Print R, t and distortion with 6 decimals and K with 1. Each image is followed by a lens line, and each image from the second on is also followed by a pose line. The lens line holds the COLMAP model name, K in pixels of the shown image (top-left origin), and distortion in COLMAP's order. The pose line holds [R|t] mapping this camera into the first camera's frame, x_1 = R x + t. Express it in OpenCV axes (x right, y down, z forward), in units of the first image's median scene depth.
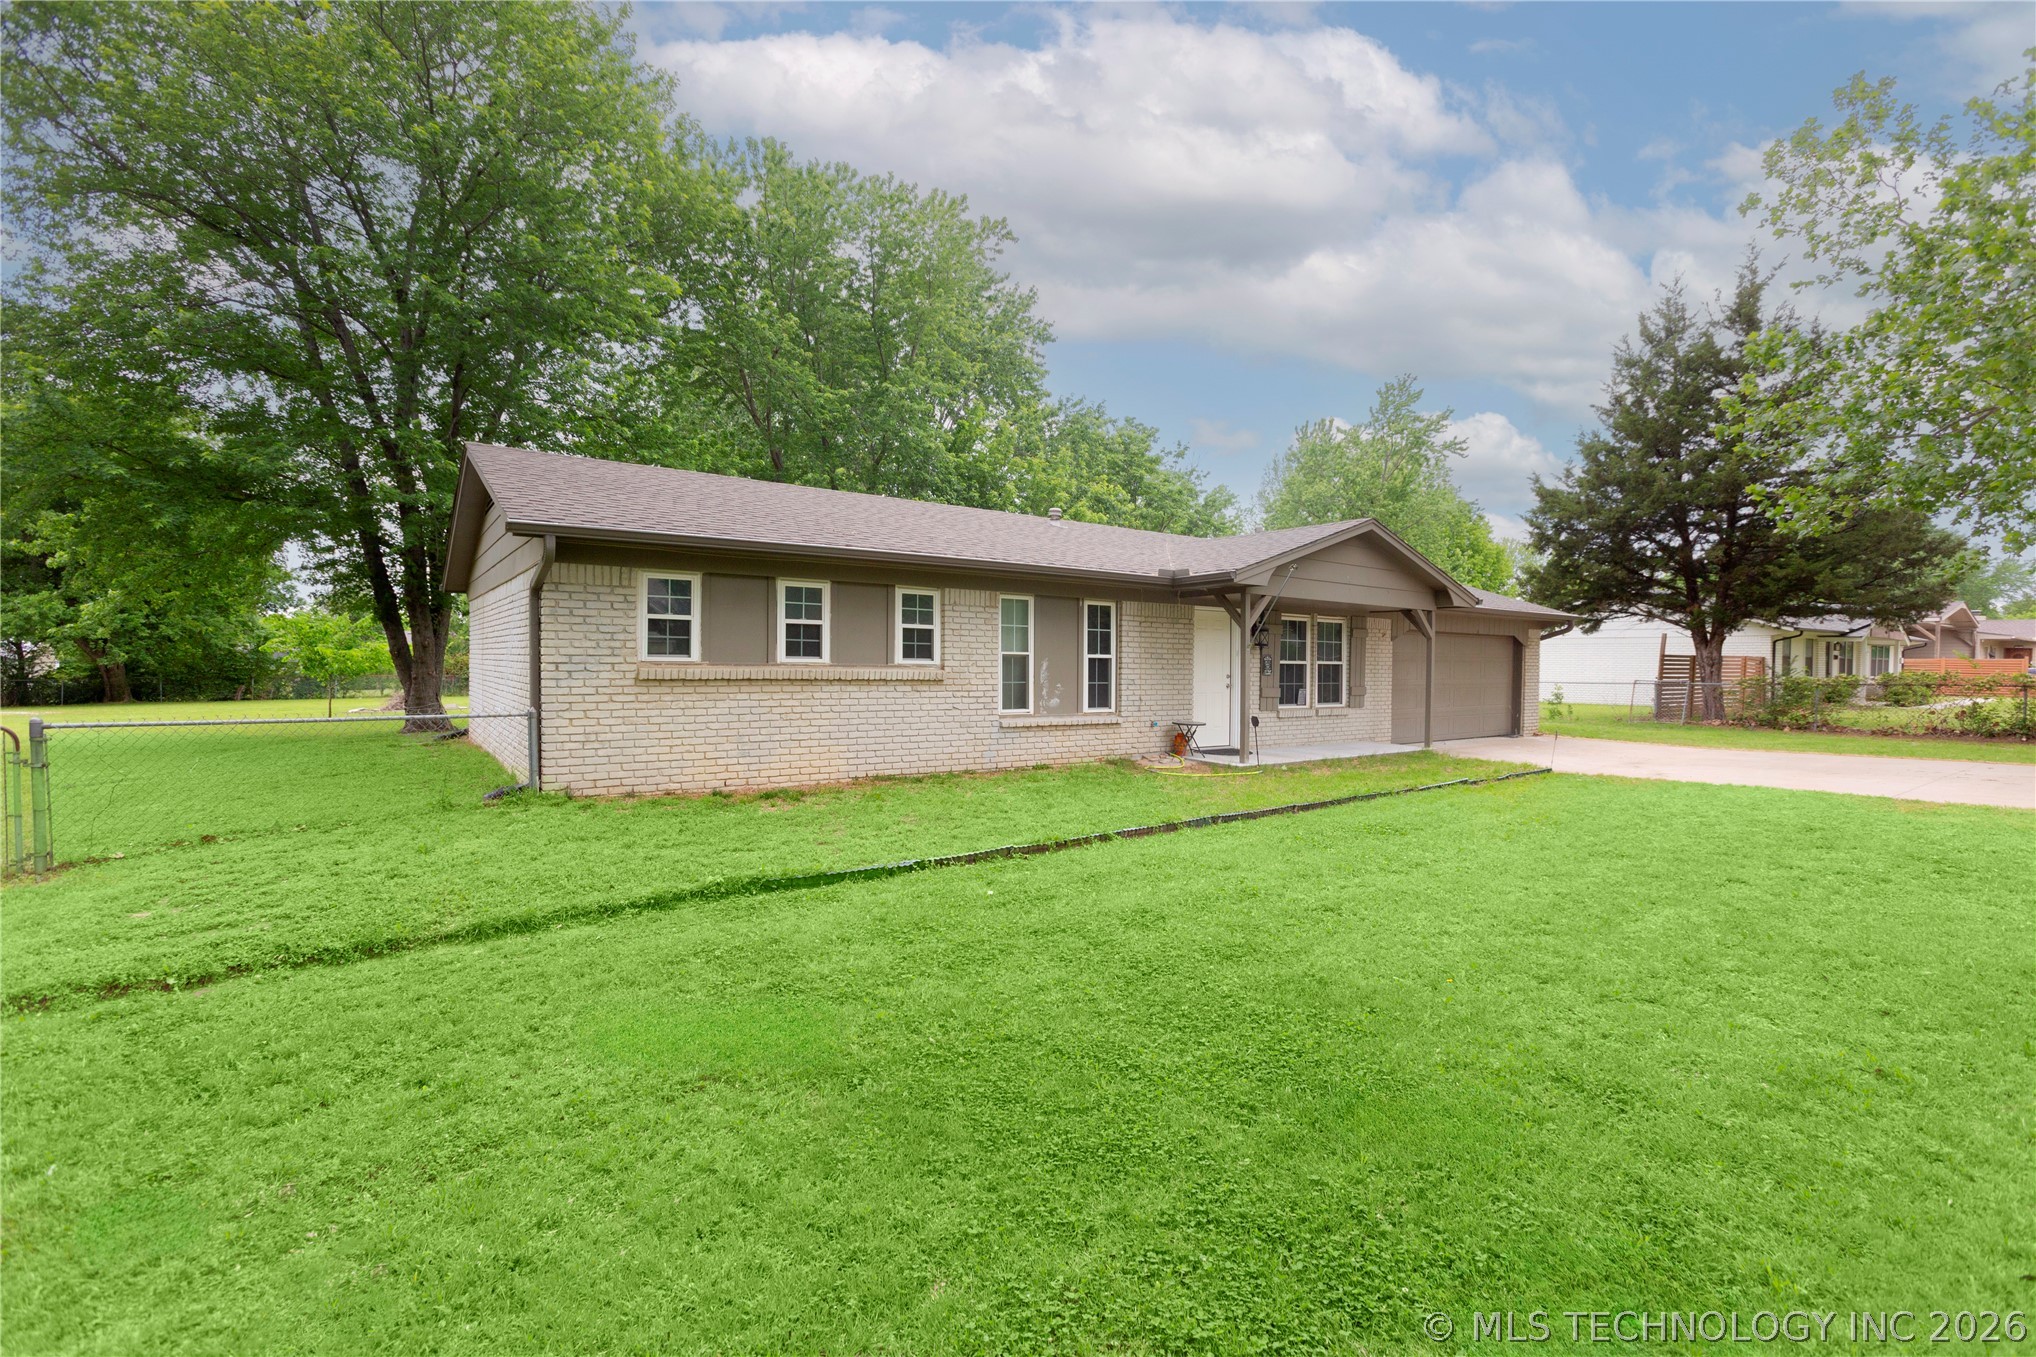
lens RADIAL K [[912.4, 0, 1009.1], [0, 912.4, 671.9], [0, 0, 1]] dist [-0.012508, 0.010759]
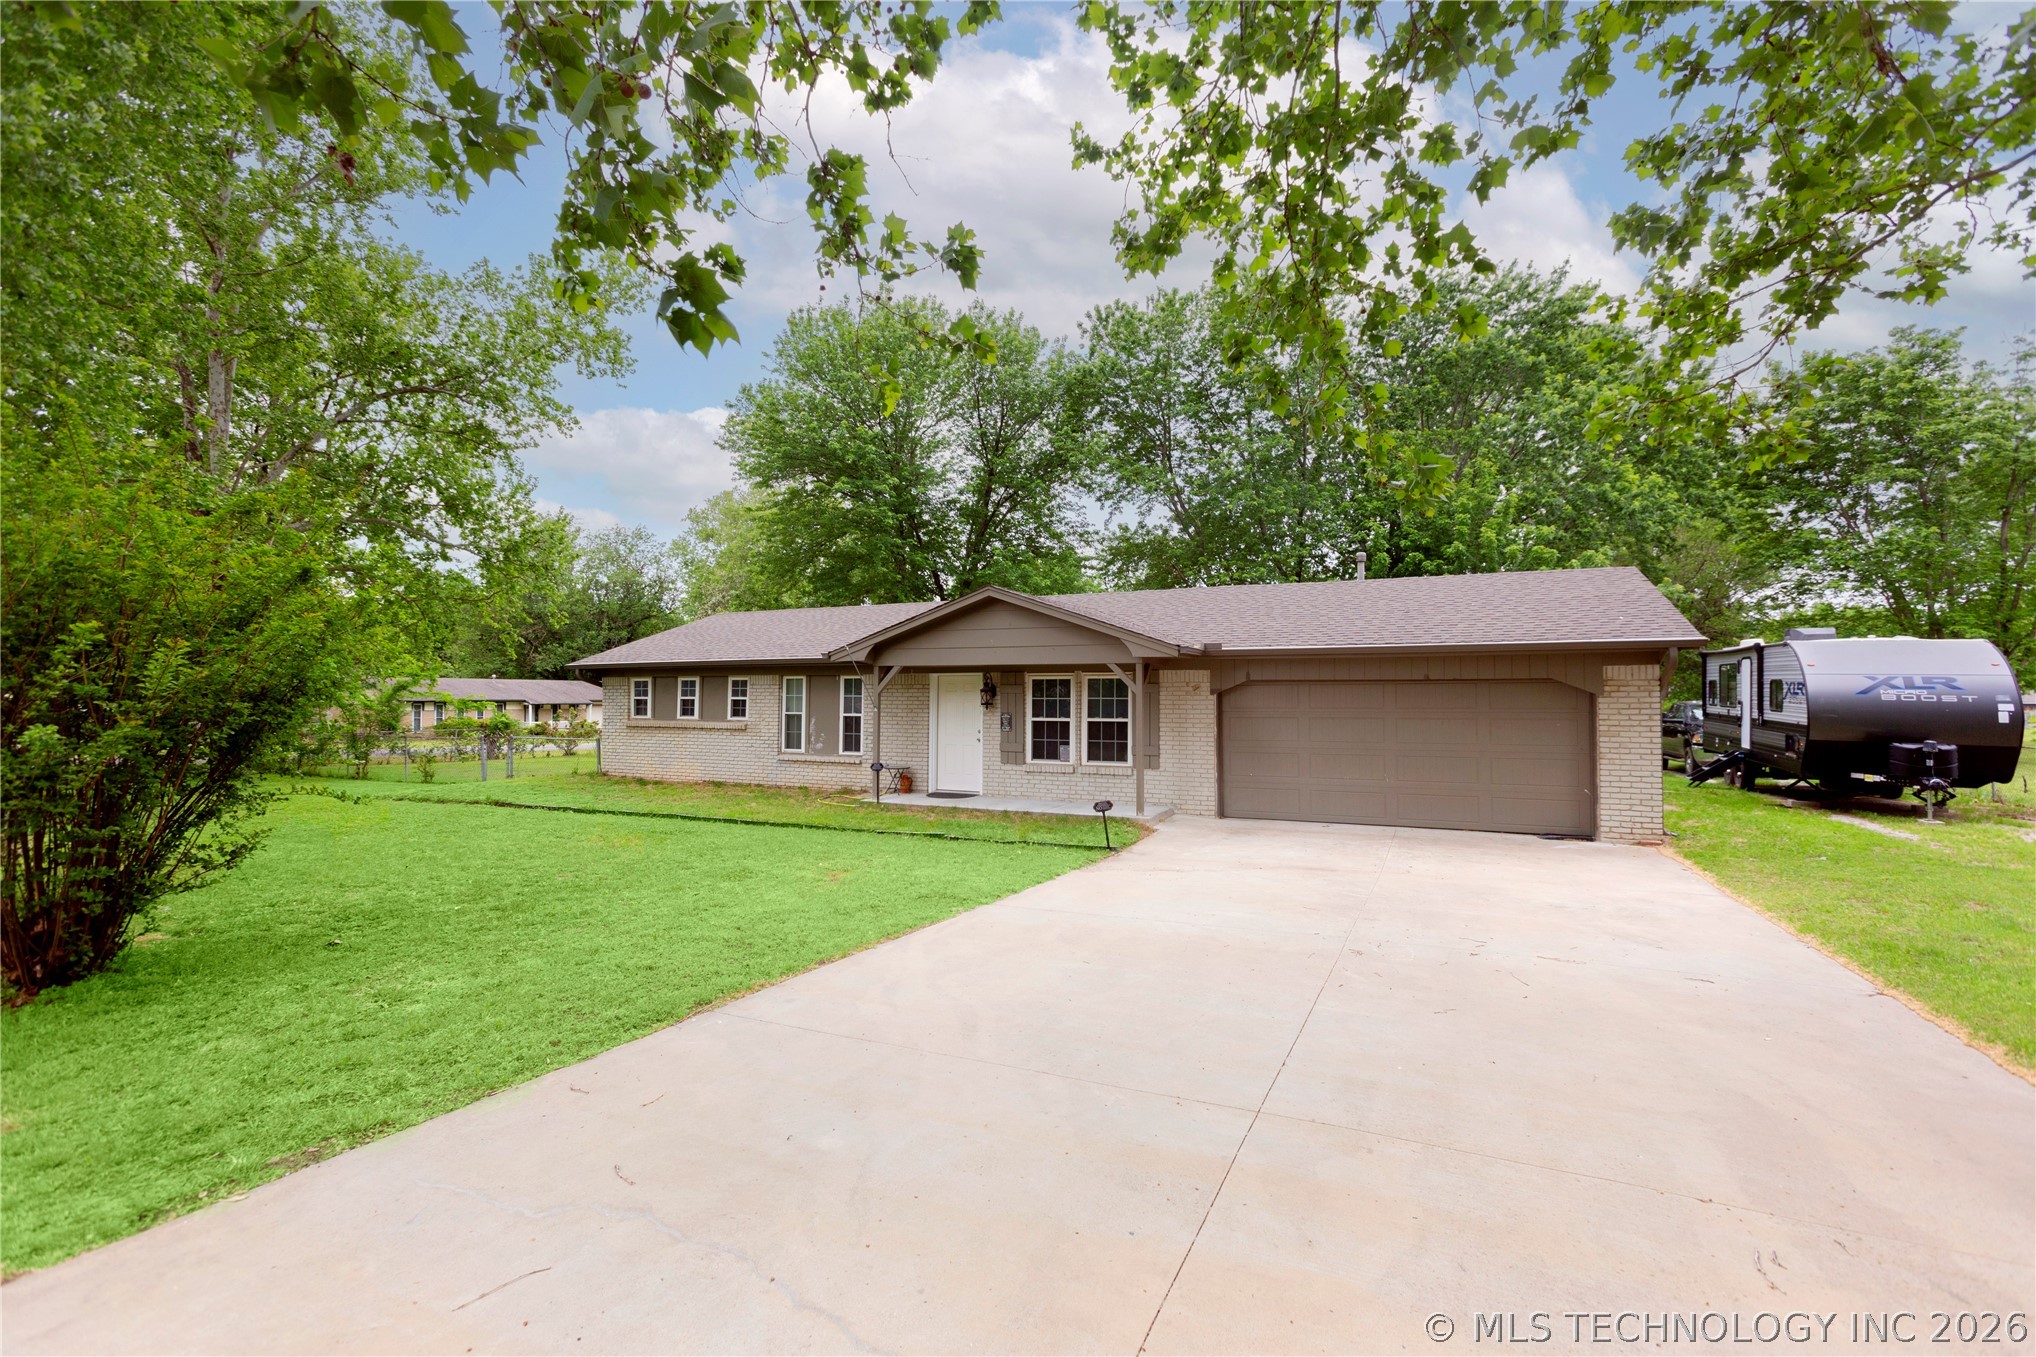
lens RADIAL K [[912.4, 0, 1000.3], [0, 912.4, 673.4], [0, 0, 1]] dist [-0.012508, 0.010759]
pose [[0.452714, -0.055790, -0.889909, 1.212761], [-0.019569, 0.997179, -0.072470, 0.013912], [0.891441, 0.050223, 0.450345, 0.472129]]
